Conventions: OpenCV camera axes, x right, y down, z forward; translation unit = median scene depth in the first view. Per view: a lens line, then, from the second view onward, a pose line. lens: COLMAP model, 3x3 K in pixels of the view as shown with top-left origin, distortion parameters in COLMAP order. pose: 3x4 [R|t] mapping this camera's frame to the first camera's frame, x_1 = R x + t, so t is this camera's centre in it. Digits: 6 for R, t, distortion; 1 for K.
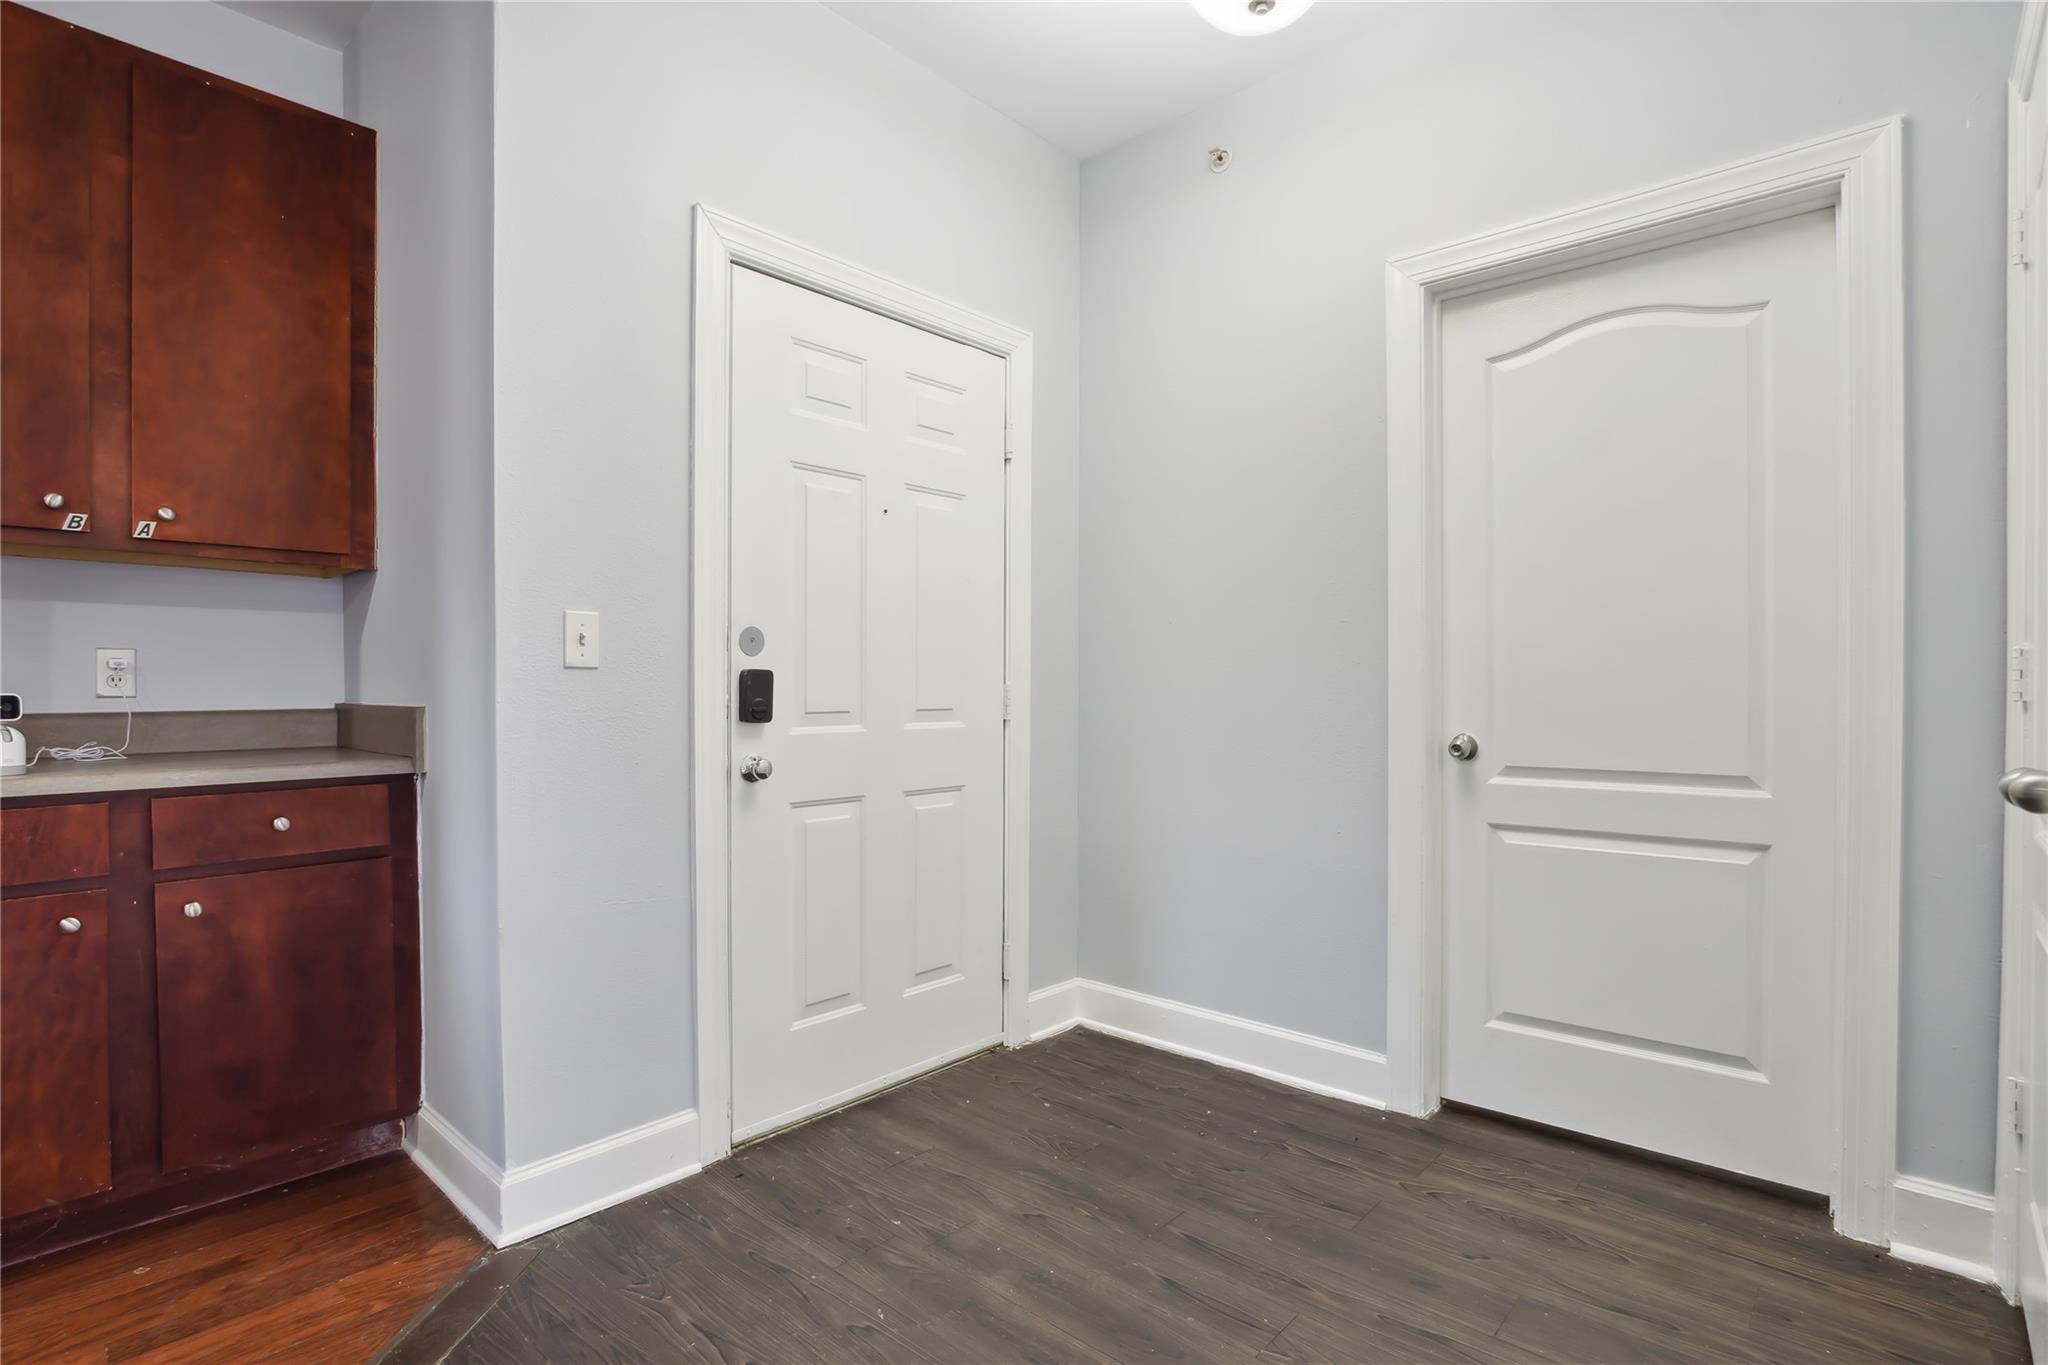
lens RADIAL K [[1004.9, 0, 1024.0], [0, 1004.9, 682.5], [0, 0, 1]] dist [-0.002666, -0.000159]
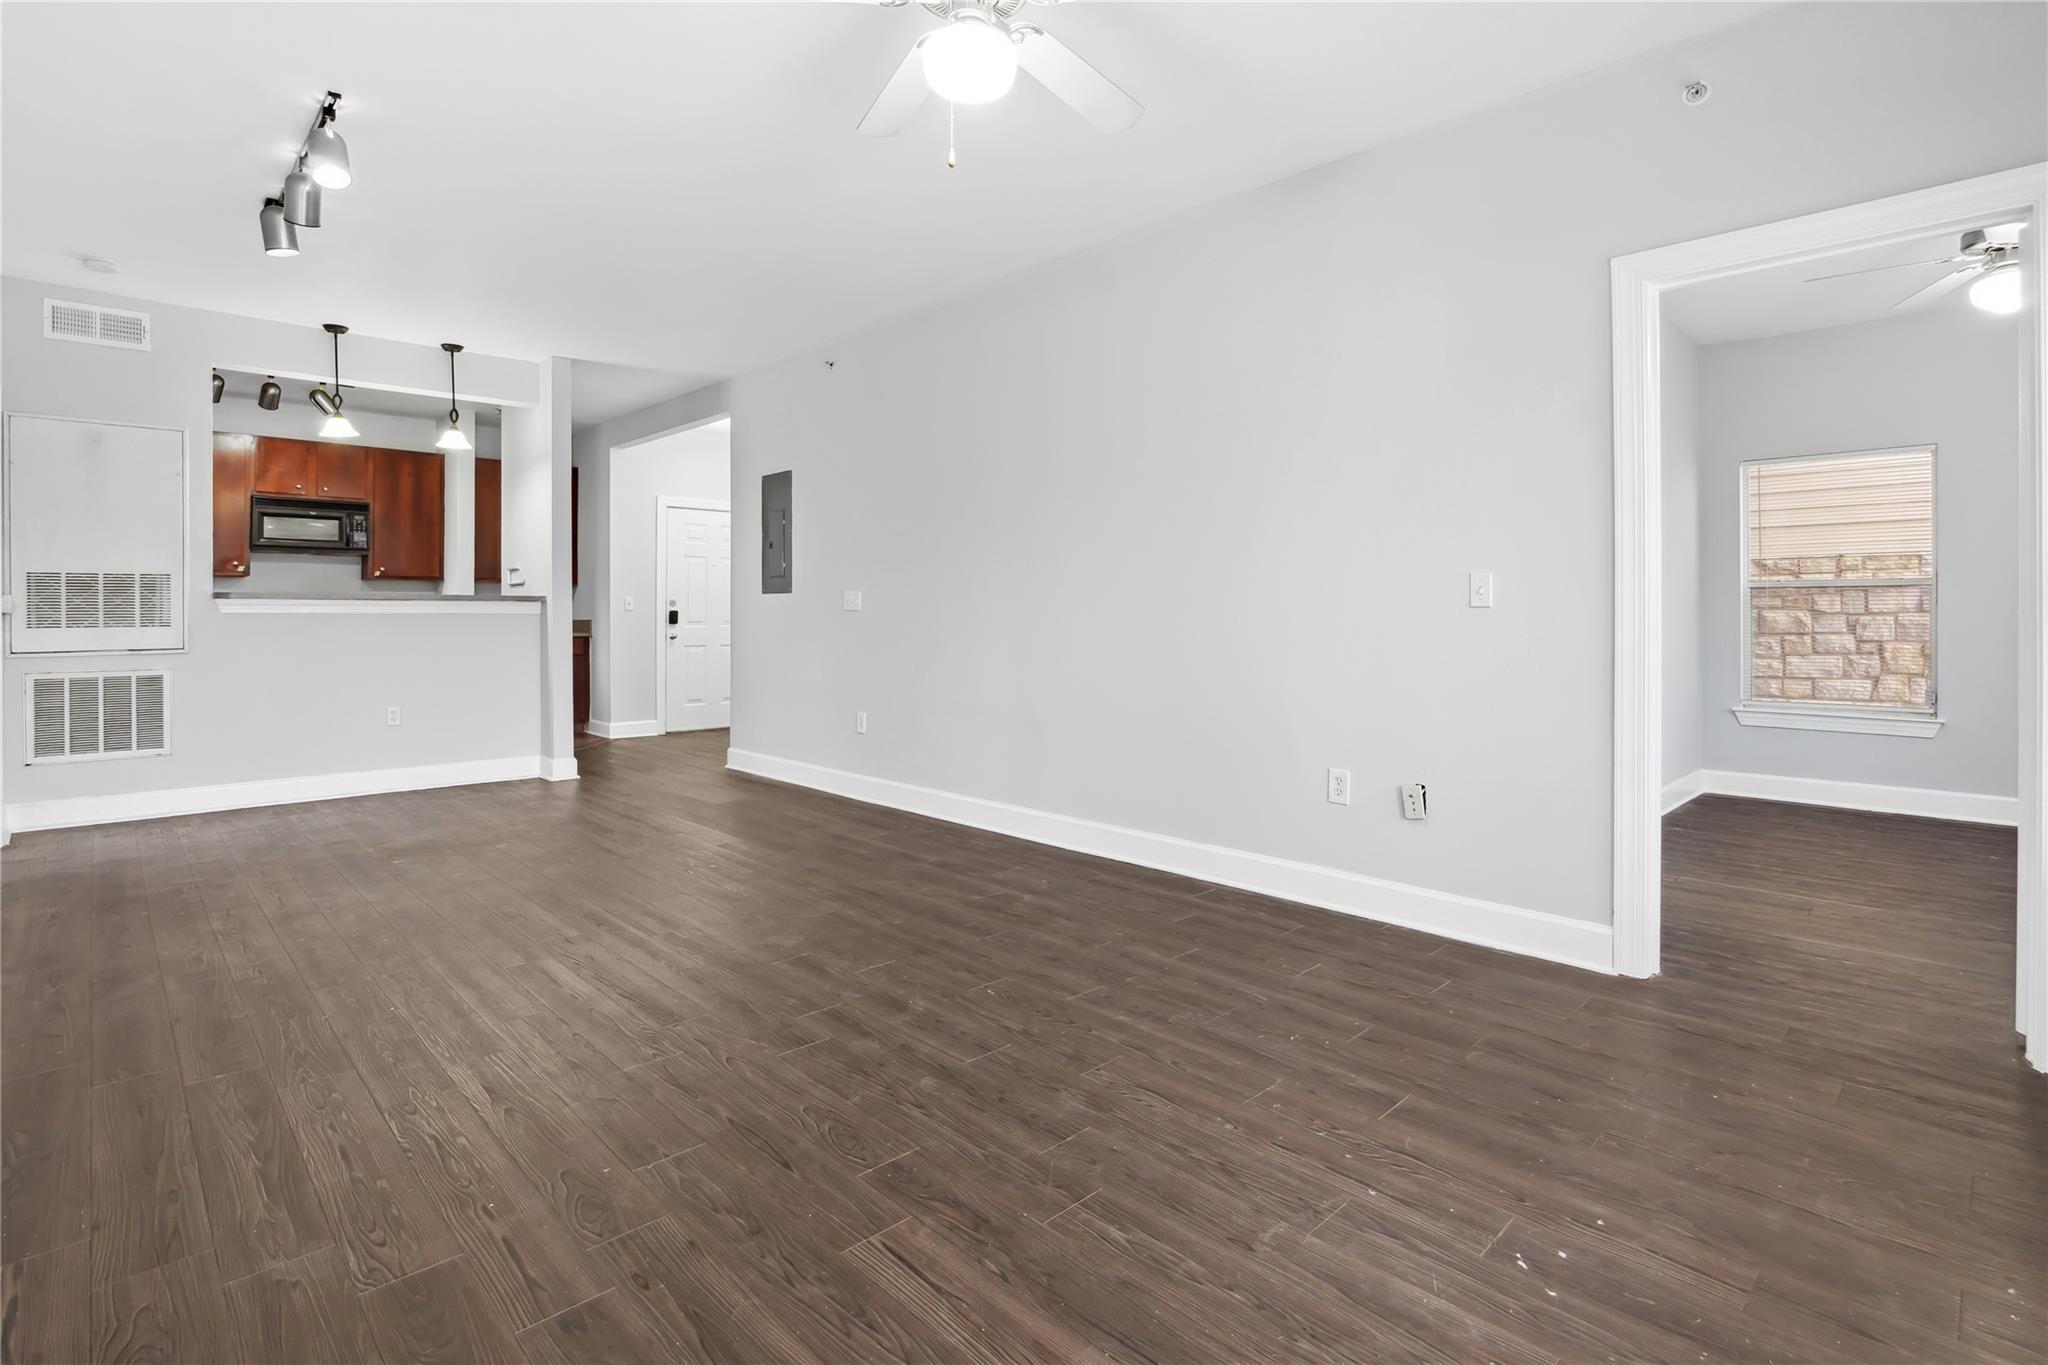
lens RADIAL K [[1000.5, 0, 1026.8], [0, 1000.5, 606.4], [0, 0, 1]] dist [-0.017003, 0.000149]
pose [[0.998126, 0.002471, -0.061138, 1.385557], [-0.003018, 0.999956, -0.008847, 0.000659], [0.061114, 0.009015, 0.998090, -2.878691]]
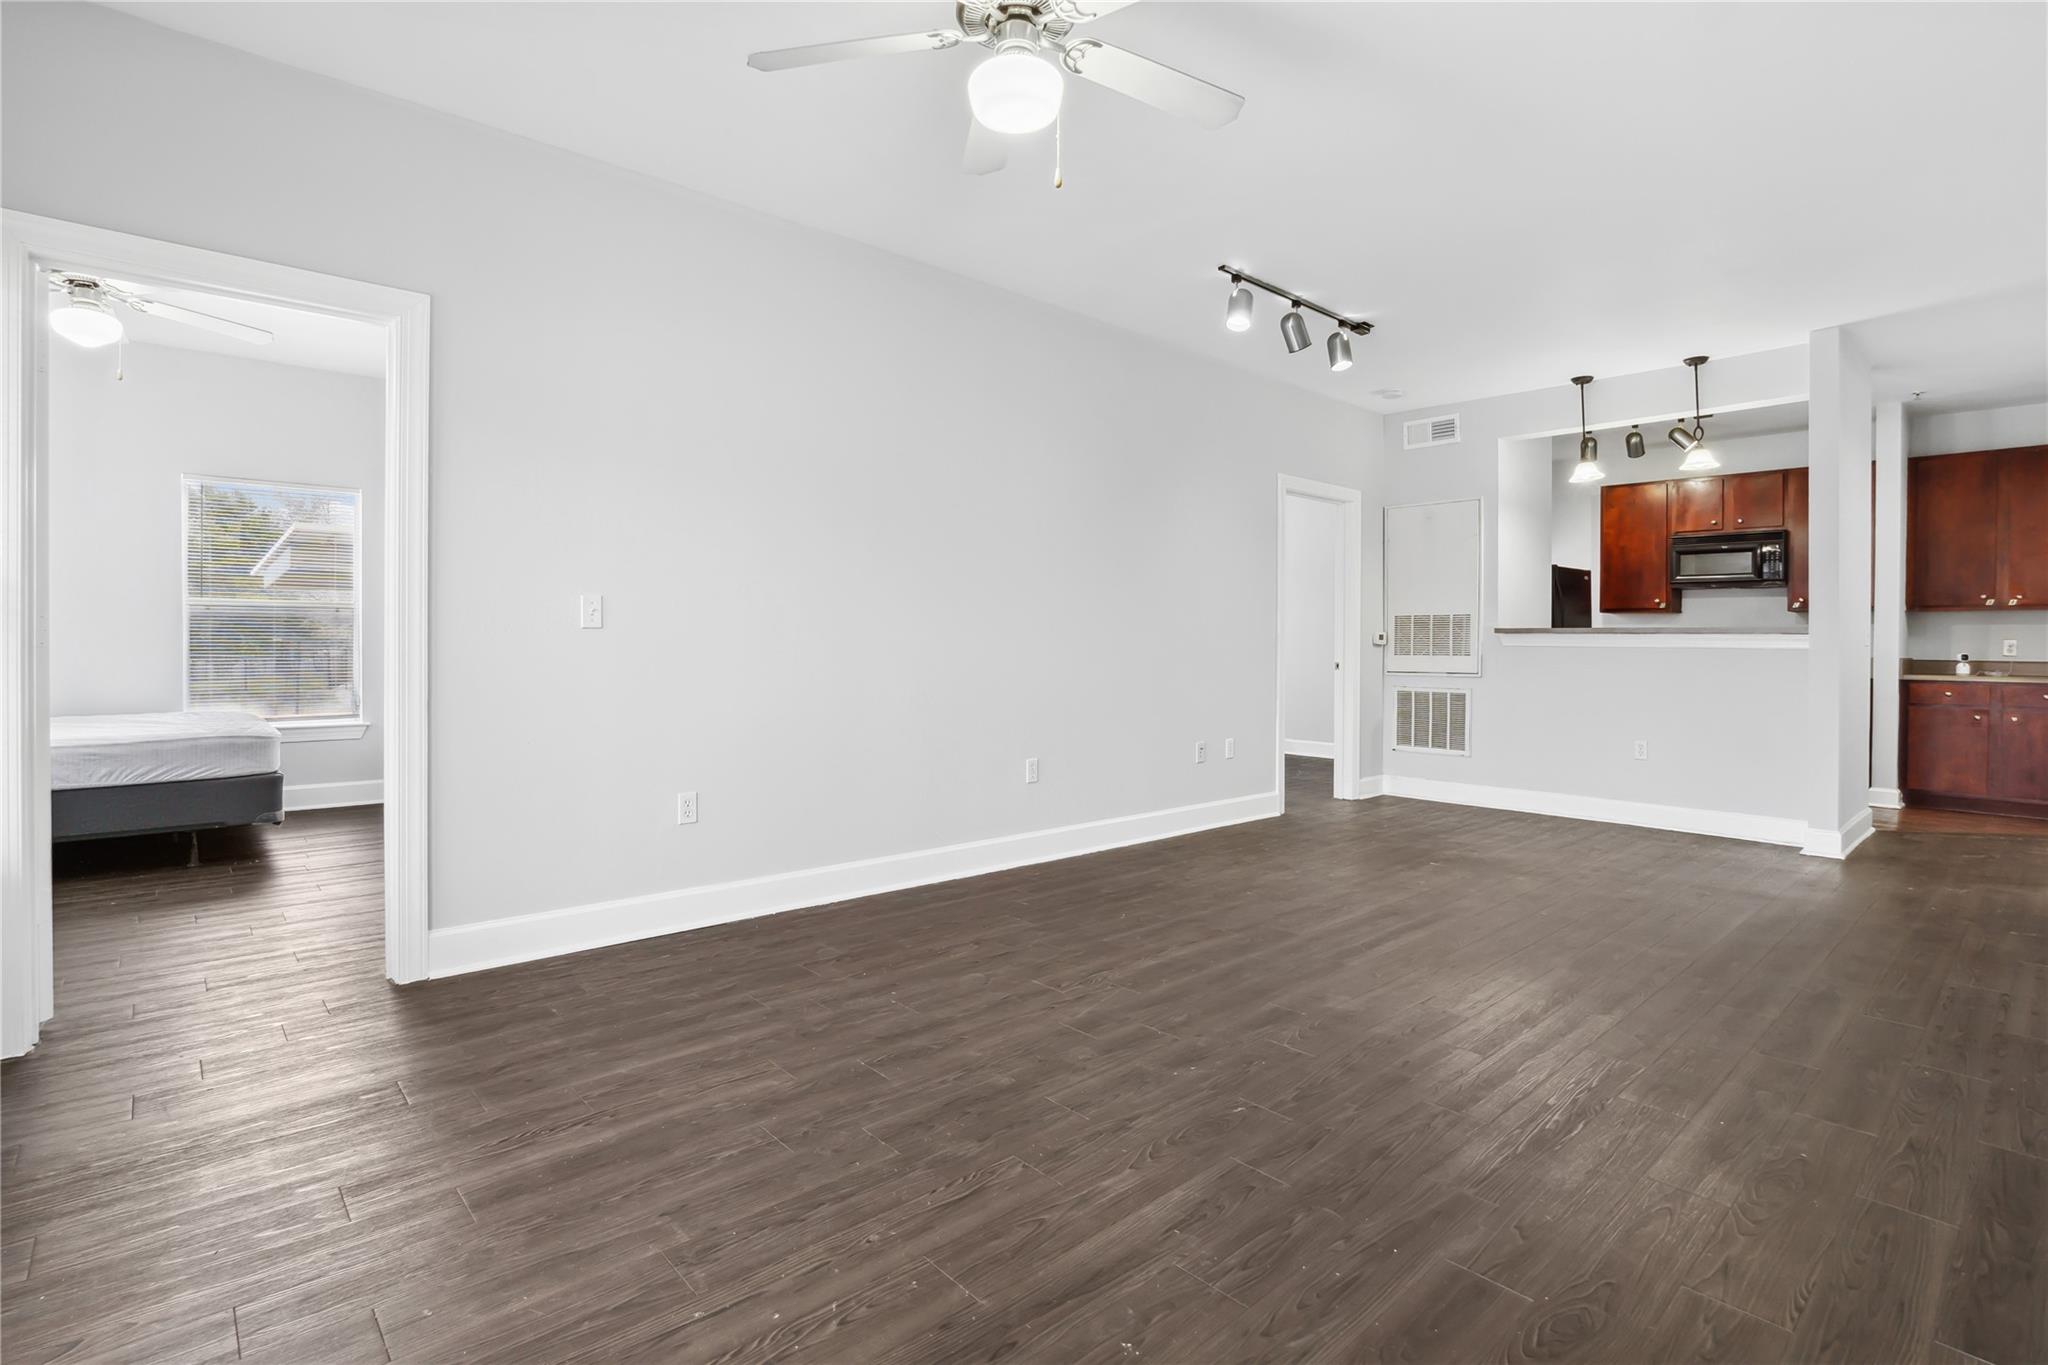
lens RADIAL K [[996.6, 0, 1018.6], [0, 996.6, 645.4], [0, 0, 1]] dist [-0.016174, 0.000500]
pose [[-0.100773, 0.006350, -0.994889, 2.345466], [-0.012113, 0.999898, 0.007609, -0.003422], [0.994836, 0.012818, -0.100686, -1.680736]]
